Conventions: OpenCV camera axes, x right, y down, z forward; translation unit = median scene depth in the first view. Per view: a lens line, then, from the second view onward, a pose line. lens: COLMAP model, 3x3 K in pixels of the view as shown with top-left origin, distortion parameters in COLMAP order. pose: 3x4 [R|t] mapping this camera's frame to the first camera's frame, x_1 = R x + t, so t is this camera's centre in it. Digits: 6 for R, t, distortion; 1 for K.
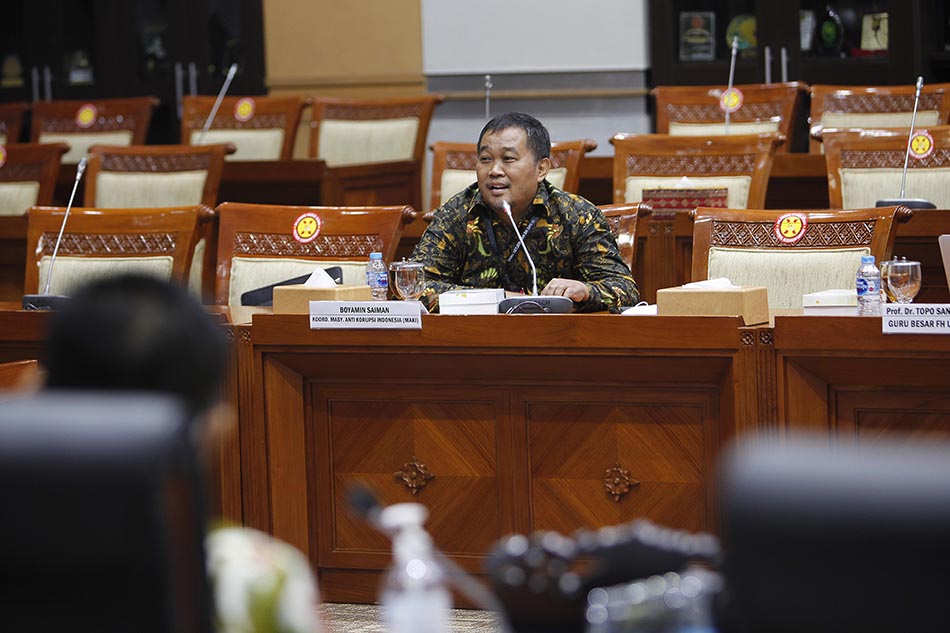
lens RADIAL K [[3582.6, 0, 473.2], [0, 3582.6, 318.2], [0, 0, 1]] dist [-0.131314, 0.000000]
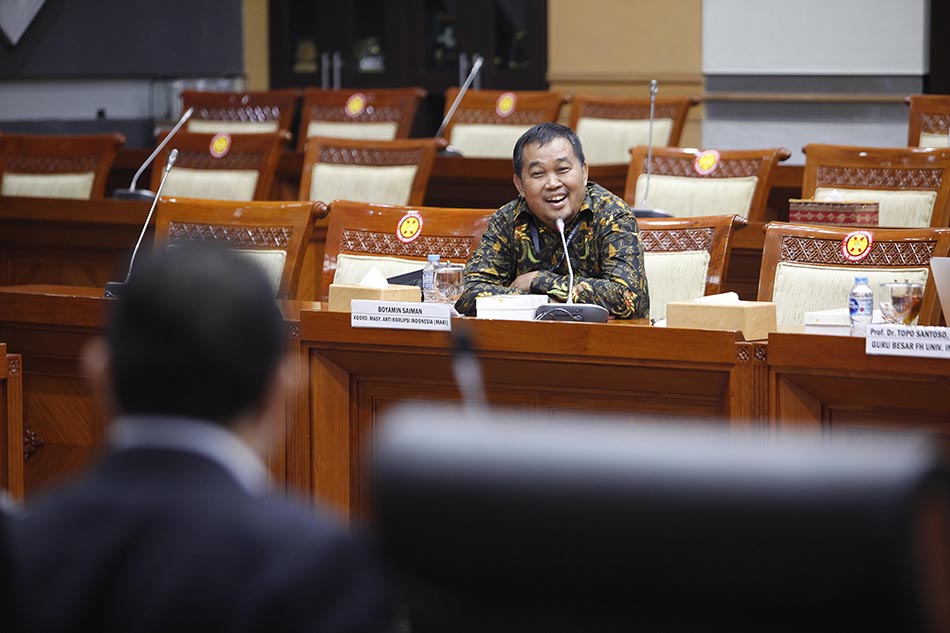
lens RADIAL K [[3962.9, 0, 477.1], [0, 3962.9, 317.5], [0, 0, 1]] dist [0.221161, 0.000000]
pose [[0.985461, 0.041184, -0.164835, 0.167095], [-0.041470, 0.999138, 0.001703, -0.002932], [0.164763, 0.005158, 0.986320, -0.099319]]
